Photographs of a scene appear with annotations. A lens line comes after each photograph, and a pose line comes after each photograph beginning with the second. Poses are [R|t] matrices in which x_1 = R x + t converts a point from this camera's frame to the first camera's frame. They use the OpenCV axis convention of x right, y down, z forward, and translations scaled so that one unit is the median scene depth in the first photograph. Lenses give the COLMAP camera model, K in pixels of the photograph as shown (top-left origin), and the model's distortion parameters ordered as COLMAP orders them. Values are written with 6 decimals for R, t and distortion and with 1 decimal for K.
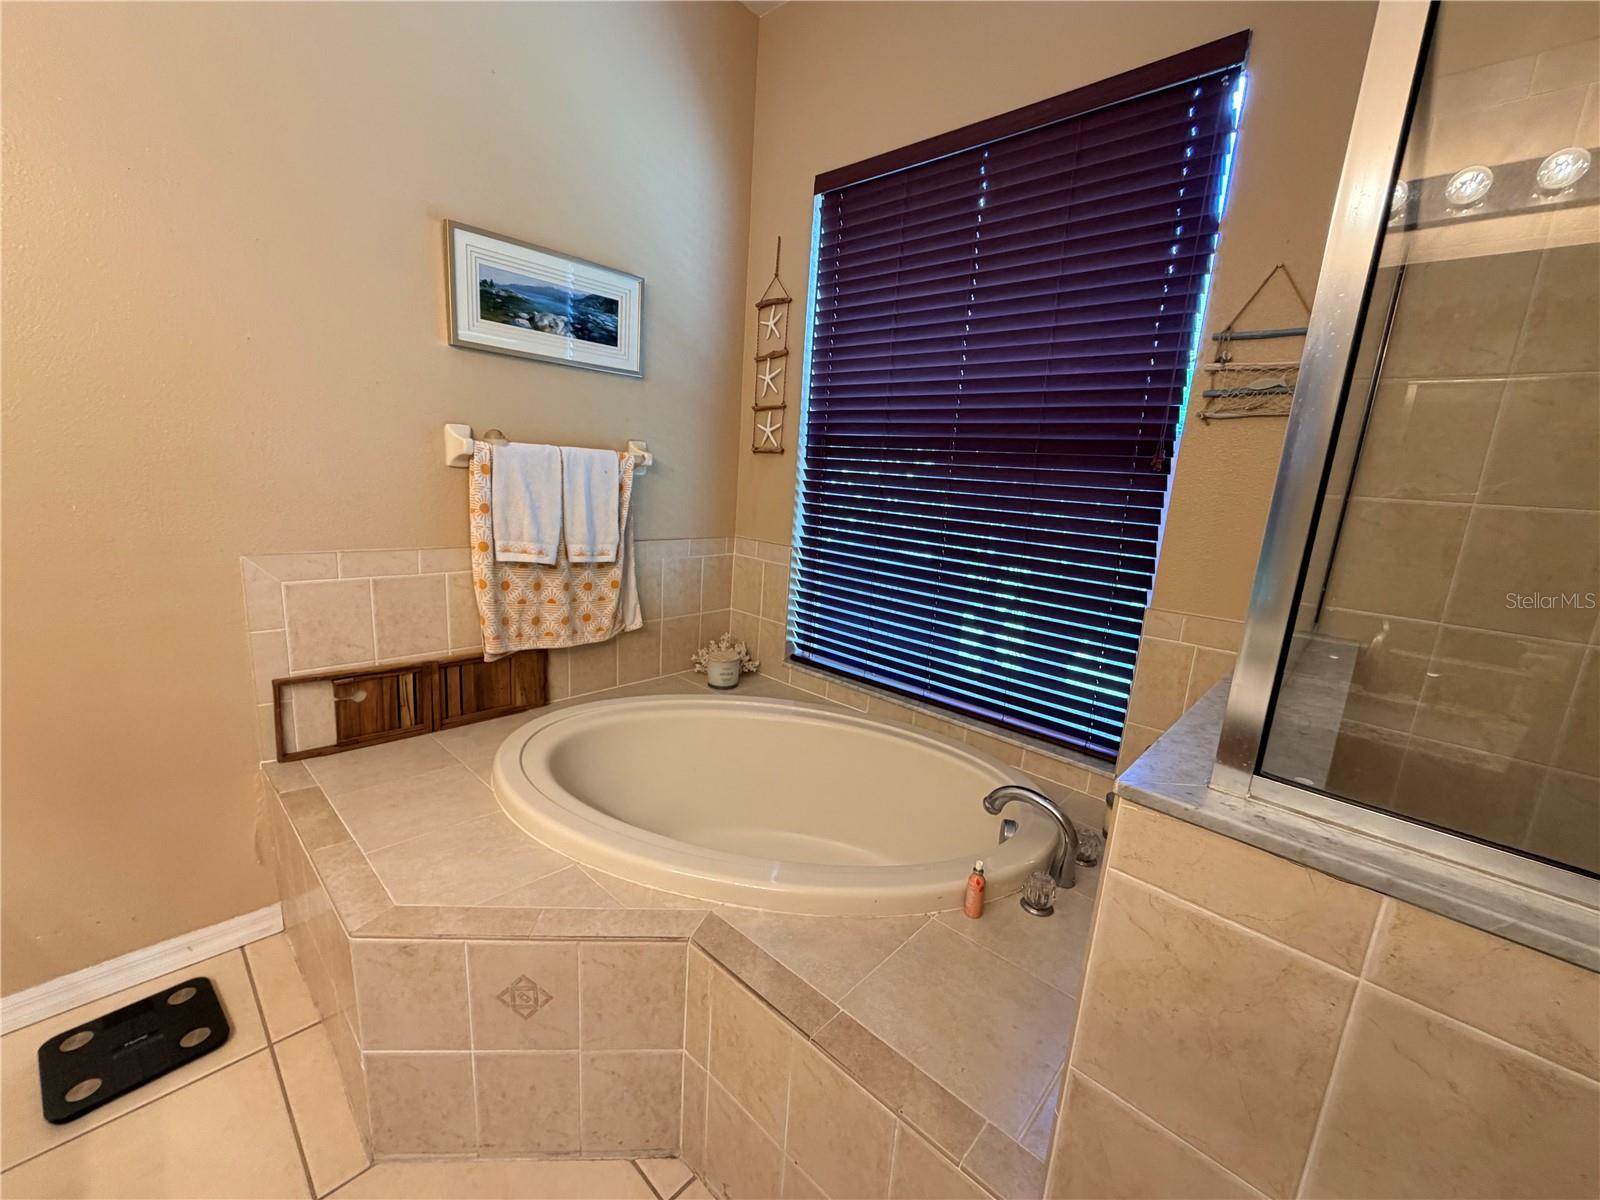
lens RADIAL K [[640.2, 0, 798.9], [0, 640.2, 603.8], [0, 0, 1]] dist [-0.000331, 0.000376]
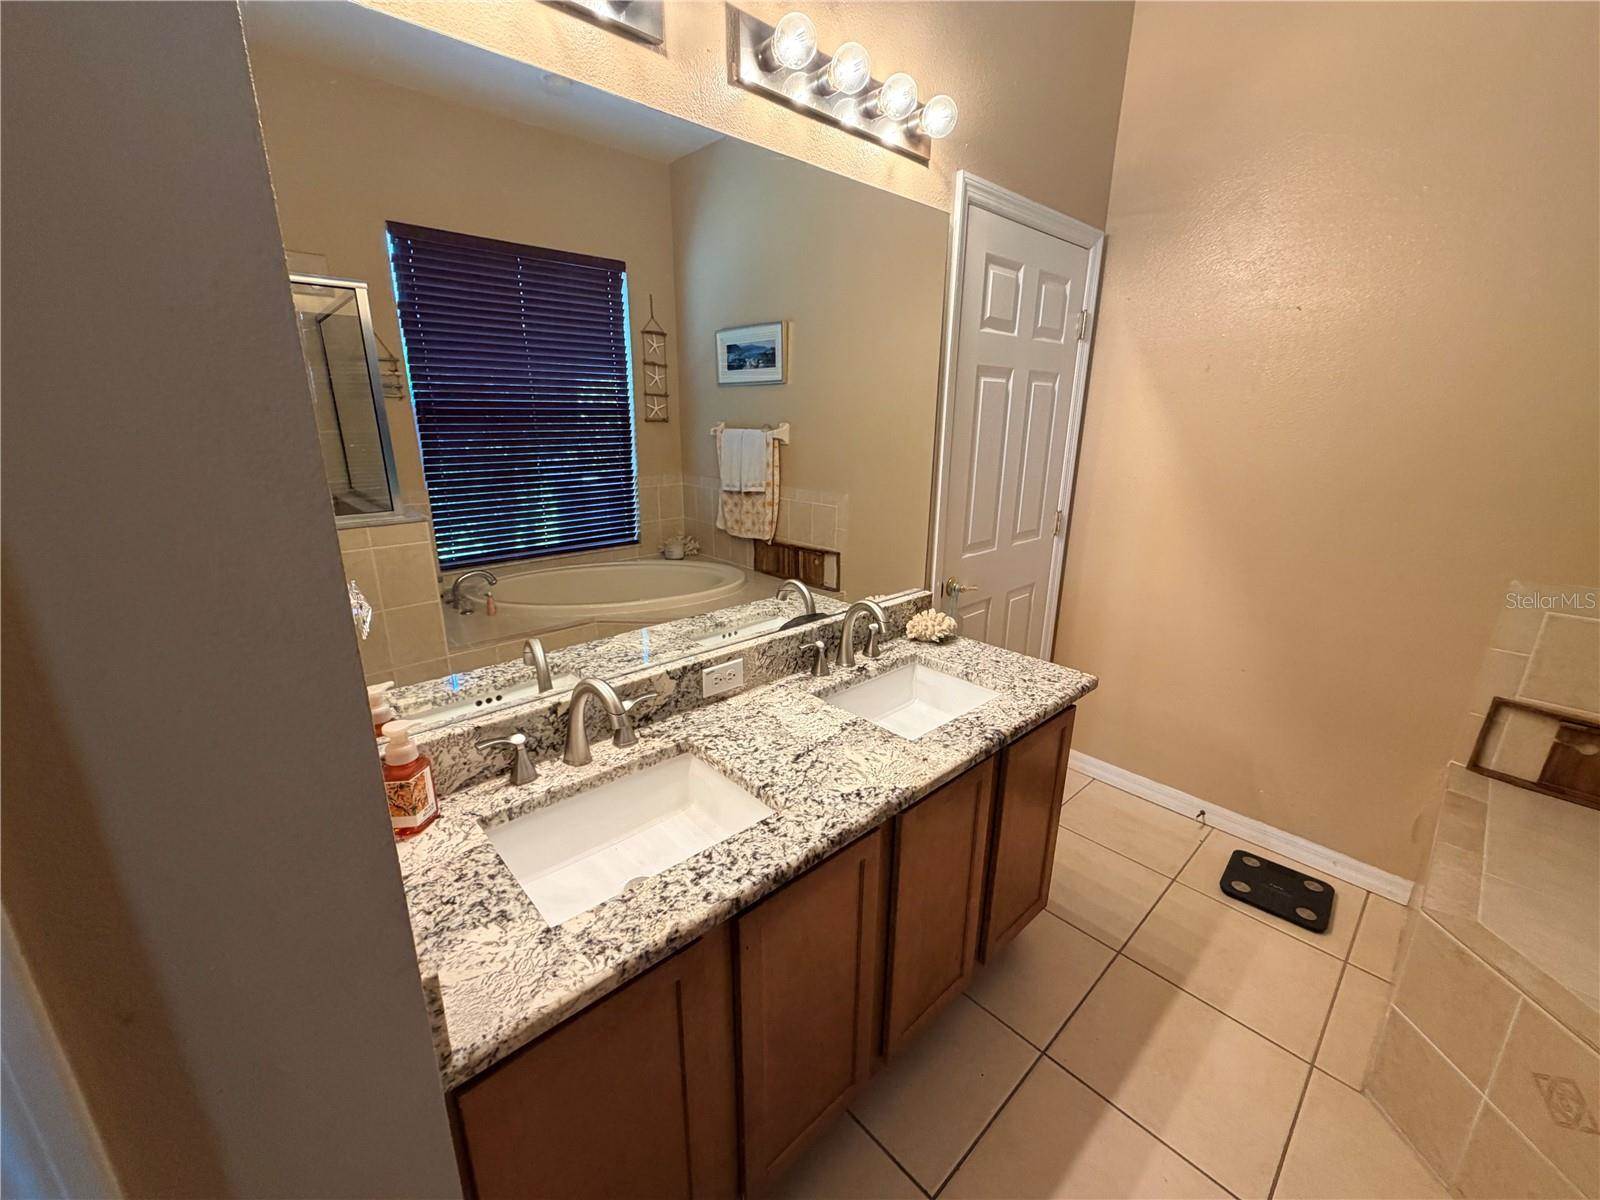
lens RADIAL K [[640.2, 0, 798.9], [0, 640.2, 603.8], [0, 0, 1]] dist [-0.000331, 0.000376]
pose [[-0.075249, 0.217922, -0.973061, 0.231538], [-0.216078, 0.949078, 0.229261, -0.018443], [0.973472, 0.227509, -0.024329, -0.119351]]
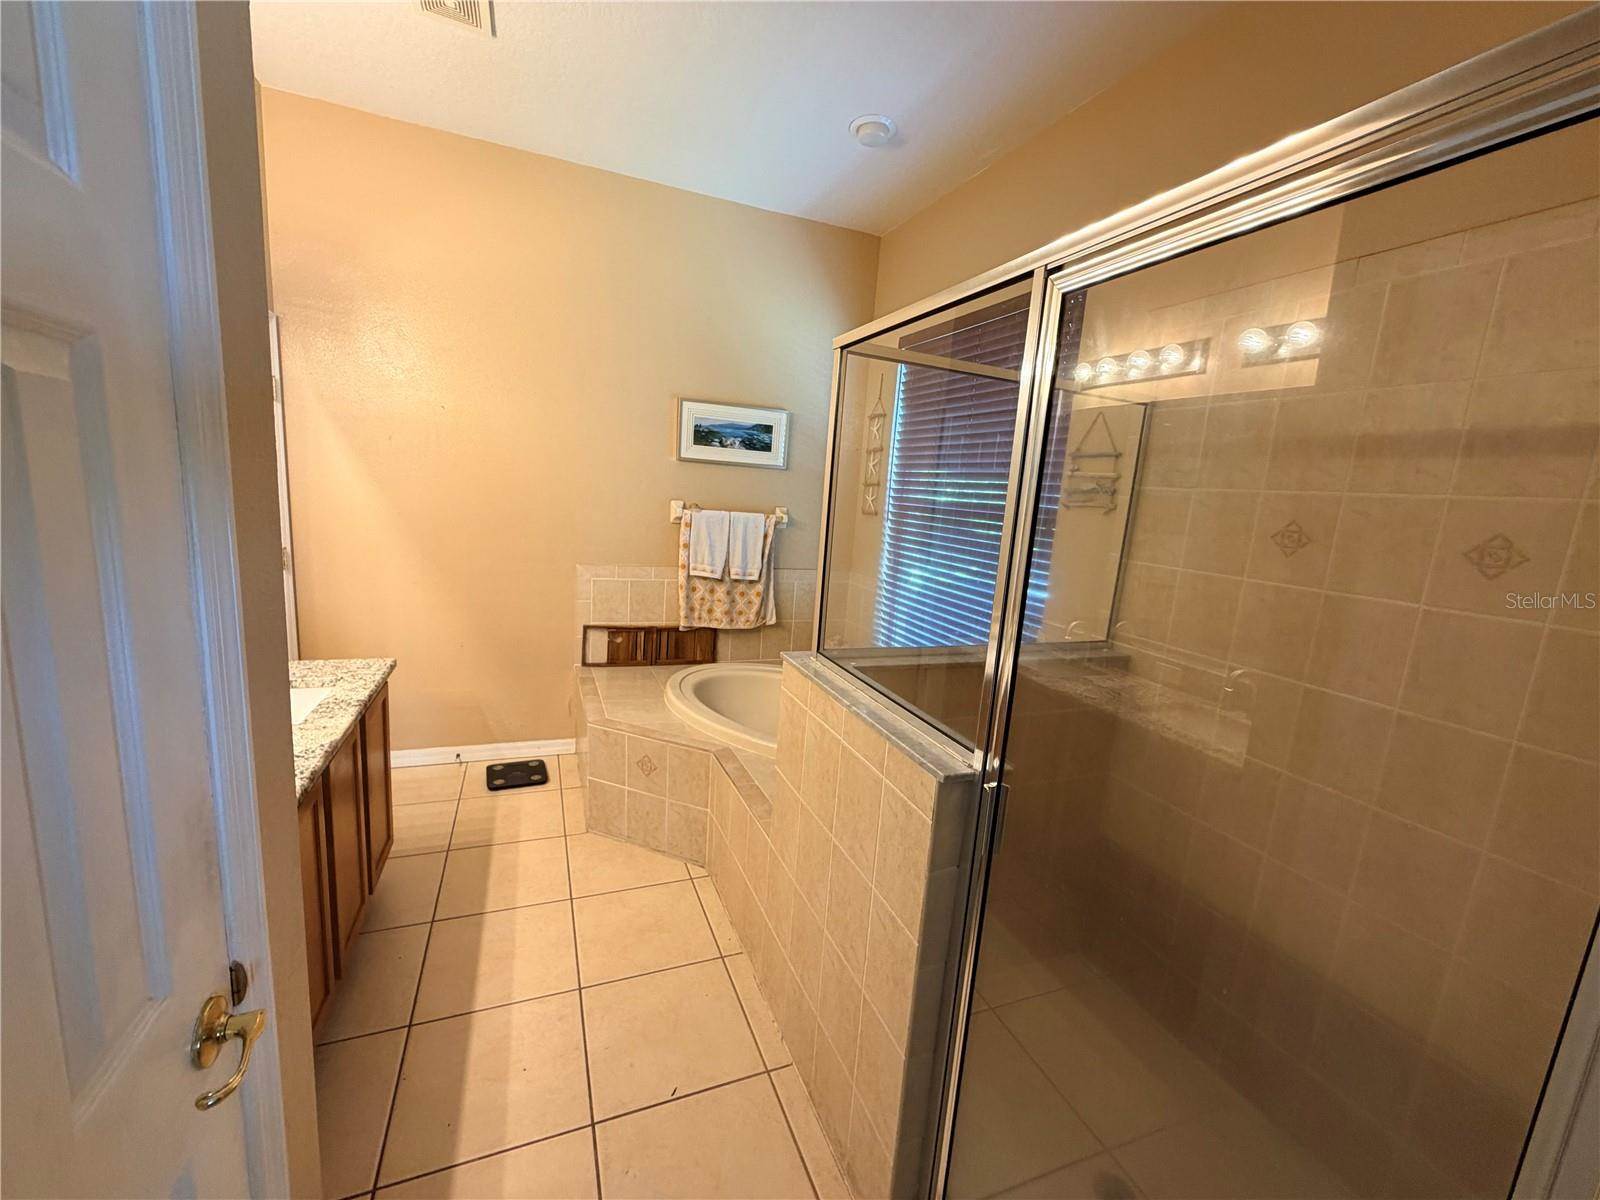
lens RADIAL K [[640.2, 0, 798.9], [0, 640.2, 603.8], [0, 0, 1]] dist [-0.000331, 0.000376]
pose [[0.908354, 0.074348, -0.411541, 0.556972], [-0.097982, 0.994515, -0.036599, 0.050444], [0.406563, 0.073568, 0.910656, -0.513407]]
